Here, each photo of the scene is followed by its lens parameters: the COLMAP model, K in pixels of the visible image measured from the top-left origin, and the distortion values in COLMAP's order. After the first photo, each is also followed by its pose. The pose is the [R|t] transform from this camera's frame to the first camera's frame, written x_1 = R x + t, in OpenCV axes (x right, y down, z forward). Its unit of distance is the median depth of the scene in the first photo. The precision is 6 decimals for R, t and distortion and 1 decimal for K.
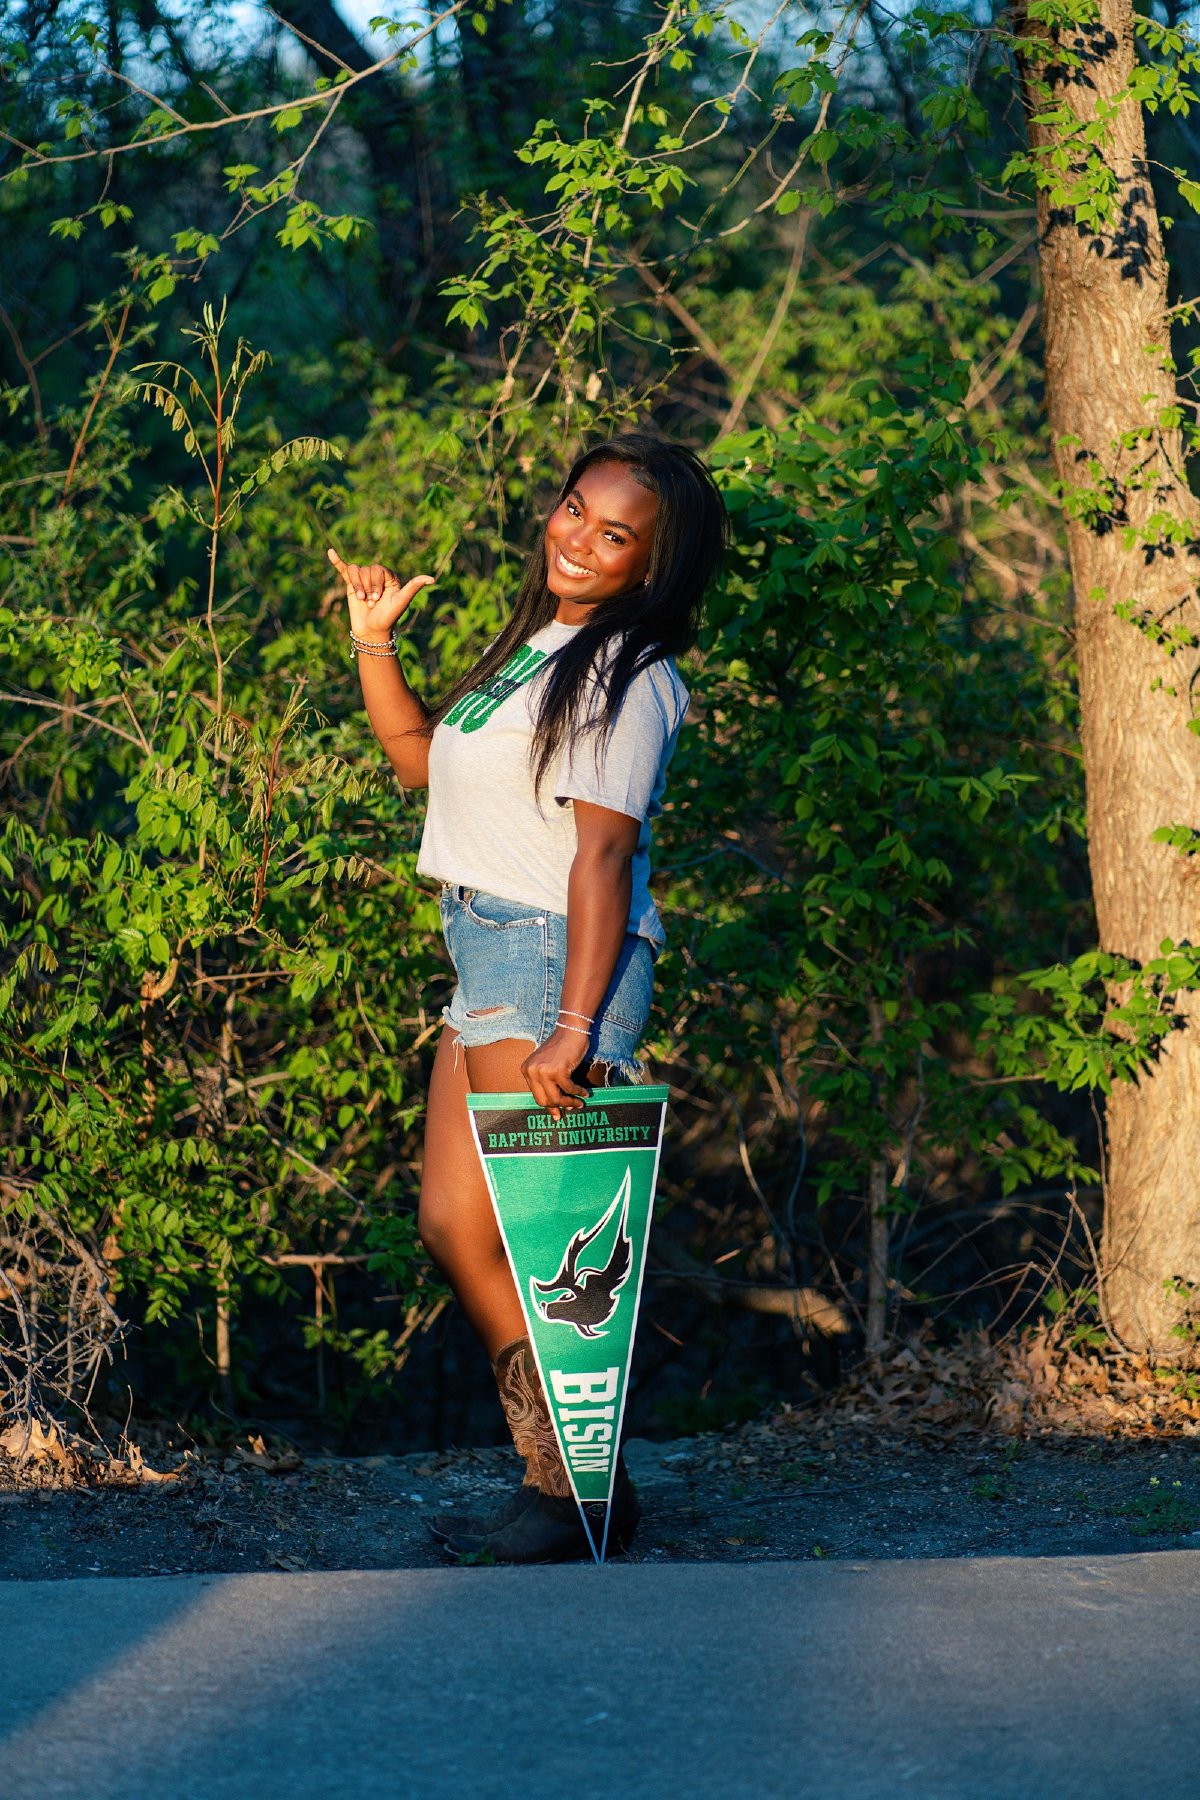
lens RADIAL K [[4175.7, 0, 606.5], [0, 4175.7, 932.9], [0, 0, 1]] dist [0.055609, -0.470122]
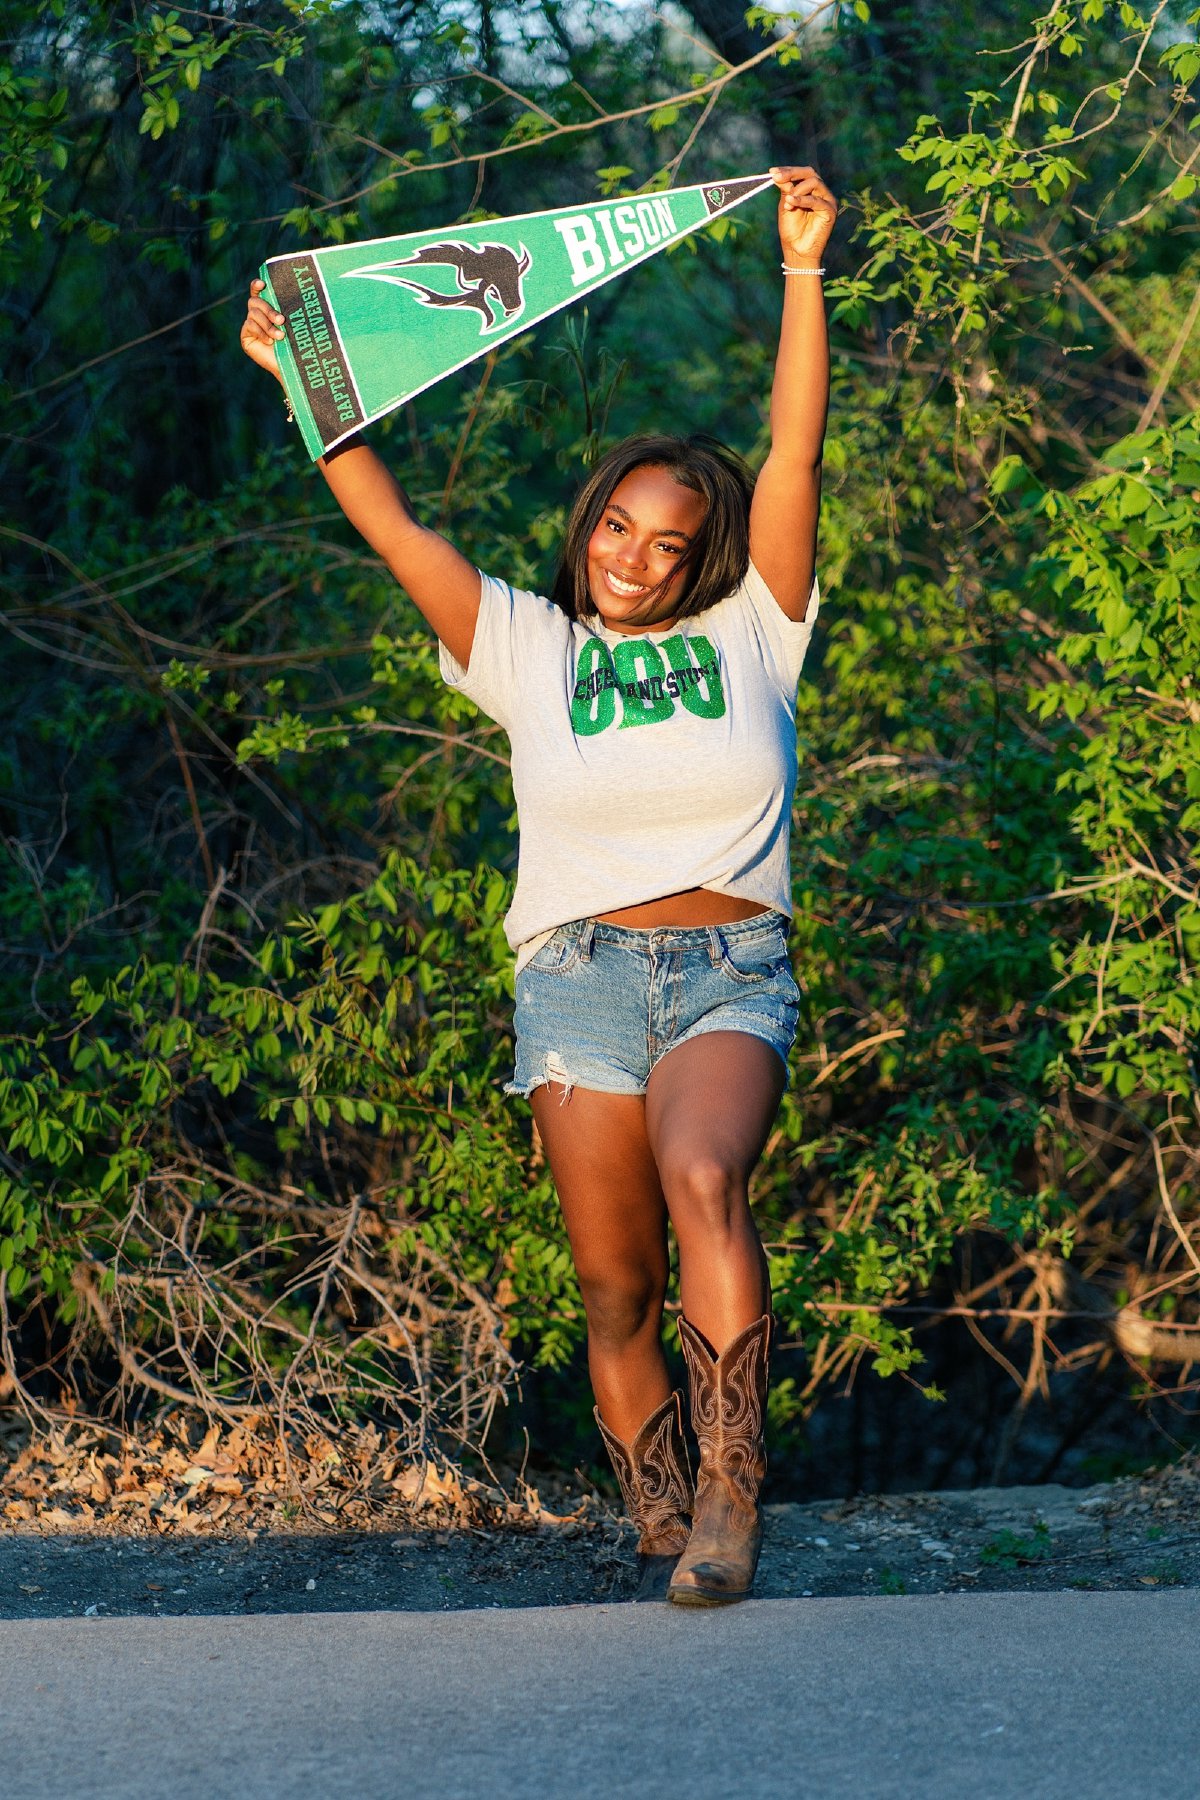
lens RADIAL K [[2917.7, 0, 600.0], [0, 2917.7, 900.0], [0, 0, 1]] dist [0.012432, -0.051279]
pose [[0.997219, -0.018060, -0.072305, -0.045302], [0.019482, 0.999630, 0.019007, -0.028016], [0.071935, -0.020363, 0.997201, 0.324487]]
